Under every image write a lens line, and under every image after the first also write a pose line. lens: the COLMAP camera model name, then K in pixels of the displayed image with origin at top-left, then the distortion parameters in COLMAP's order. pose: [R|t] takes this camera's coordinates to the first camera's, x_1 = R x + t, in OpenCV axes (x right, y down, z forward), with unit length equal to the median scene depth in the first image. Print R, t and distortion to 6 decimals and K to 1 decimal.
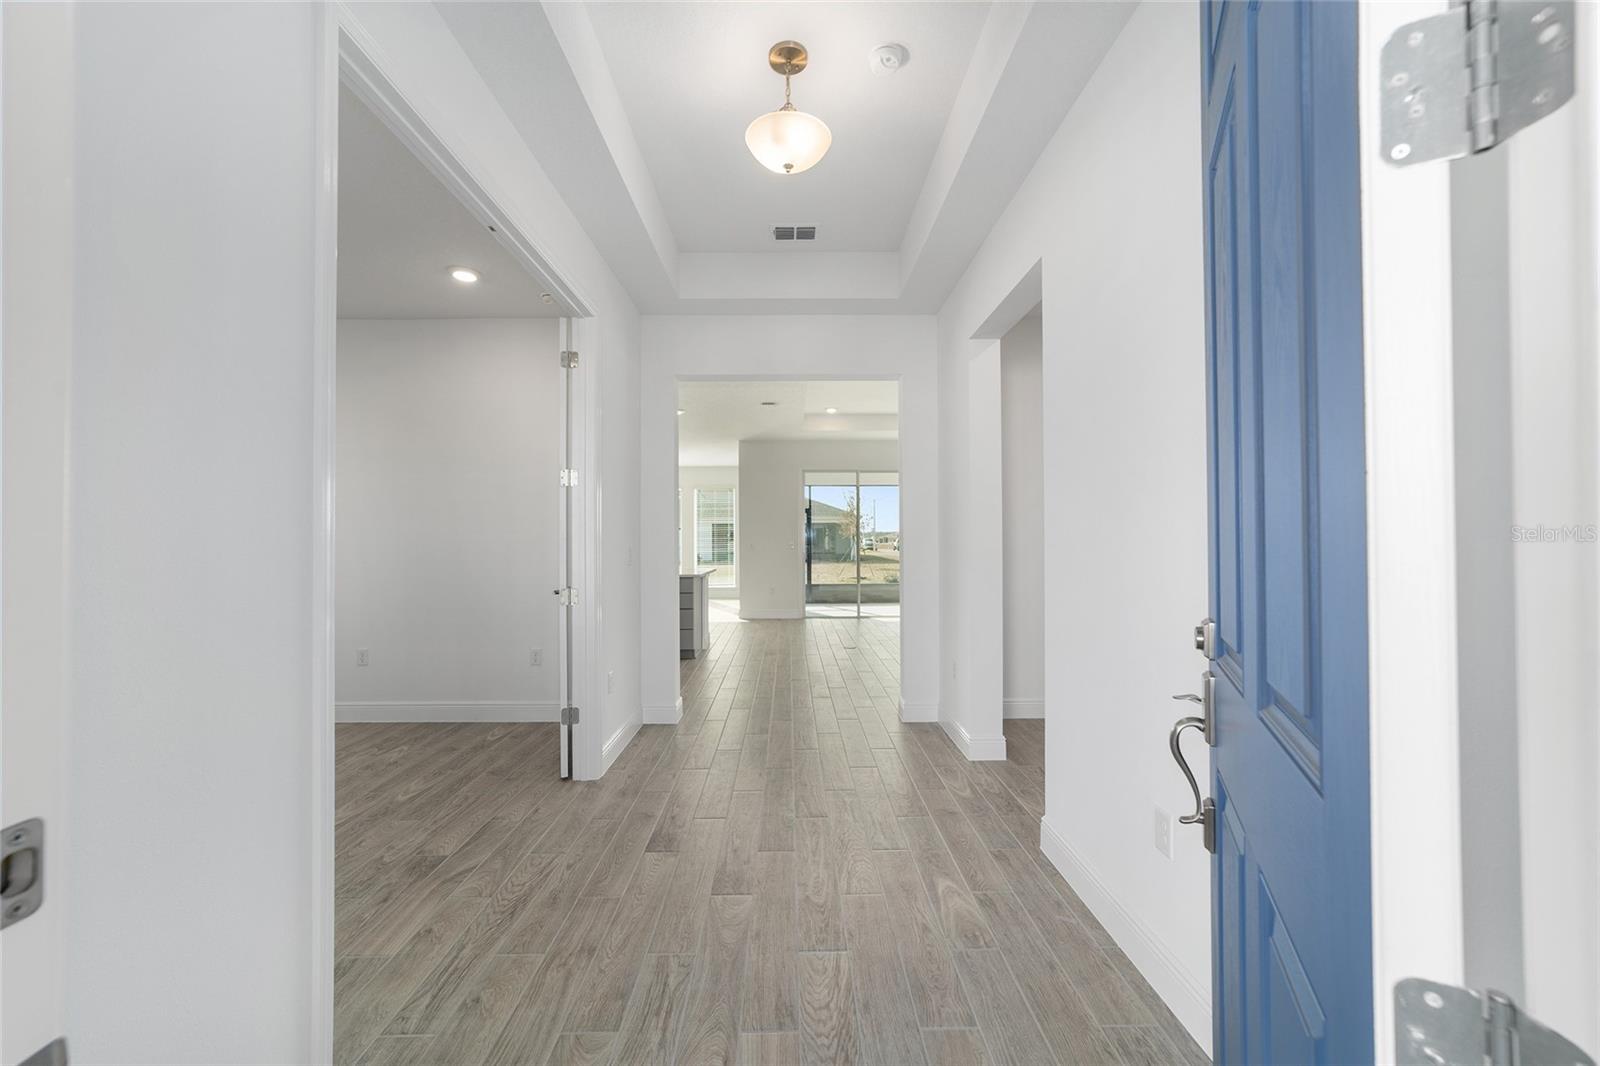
lens RADIAL K [[611.5, 0, 795.2], [0, 611.5, 533.8], [0, 0, 1]] dist [-0.014334, 0.007391]
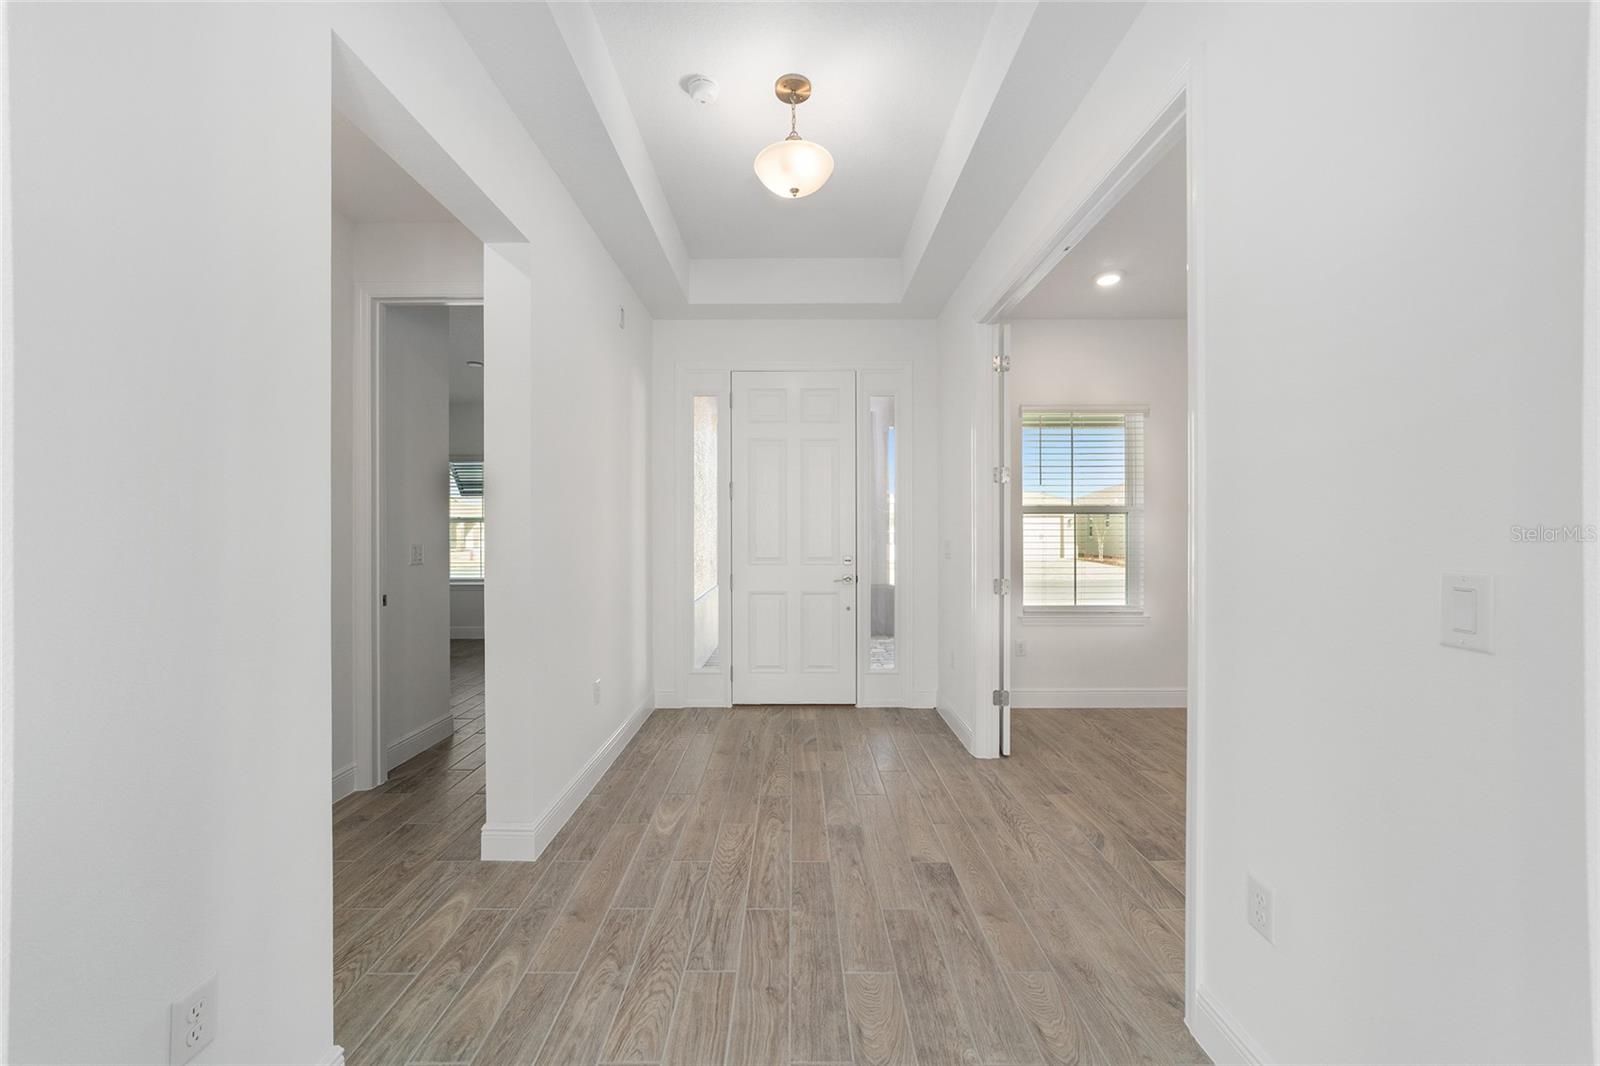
lens RADIAL K [[611.5, 0, 795.2], [0, 611.5, 533.8], [0, 0, 1]] dist [-0.014334, 0.007391]
pose [[-0.999935, 0.006277, 0.009560, -0.019217], [0.006253, 0.999977, -0.002552, 0.007661], [-0.009576, -0.002492, -0.999951, 2.055597]]
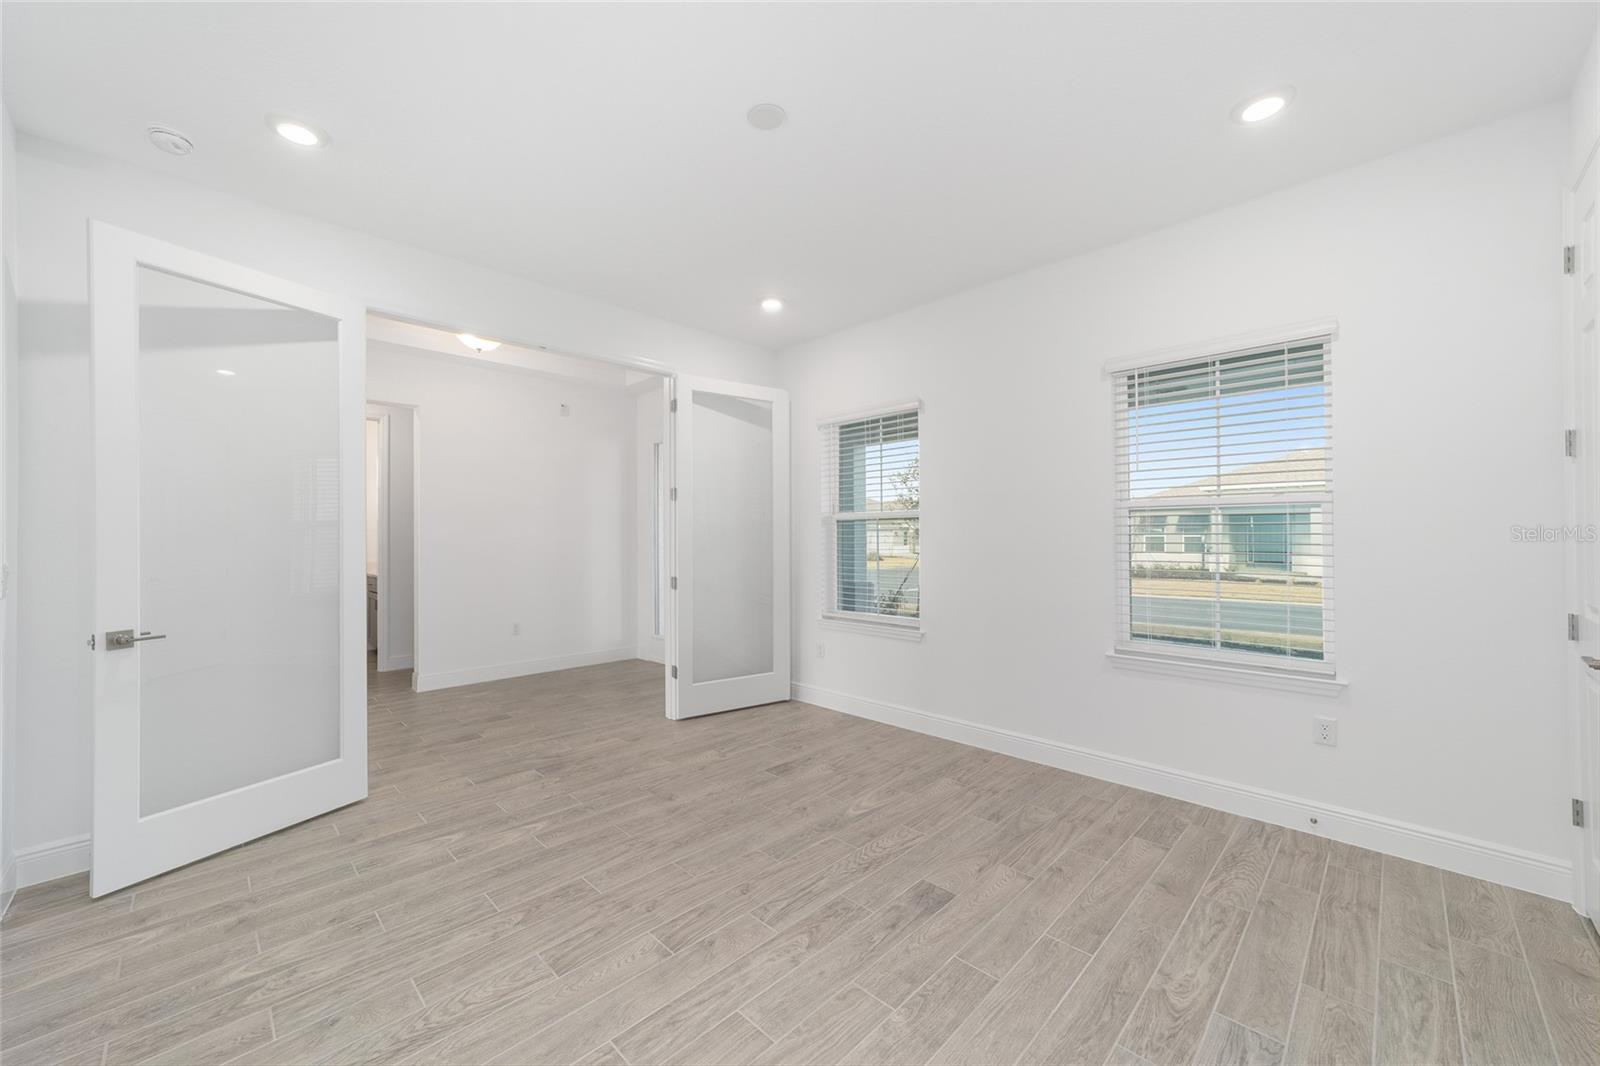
lens RADIAL K [[611.5, 0, 795.2], [0, 611.5, 533.8], [0, 0, 1]] dist [-0.014334, 0.007391]
pose [[-0.700519, 0.011181, 0.713546, -2.066630], [0.002758, 0.999912, -0.012960, 0.010780], [-0.713628, -0.007111, -0.700489, 1.615984]]
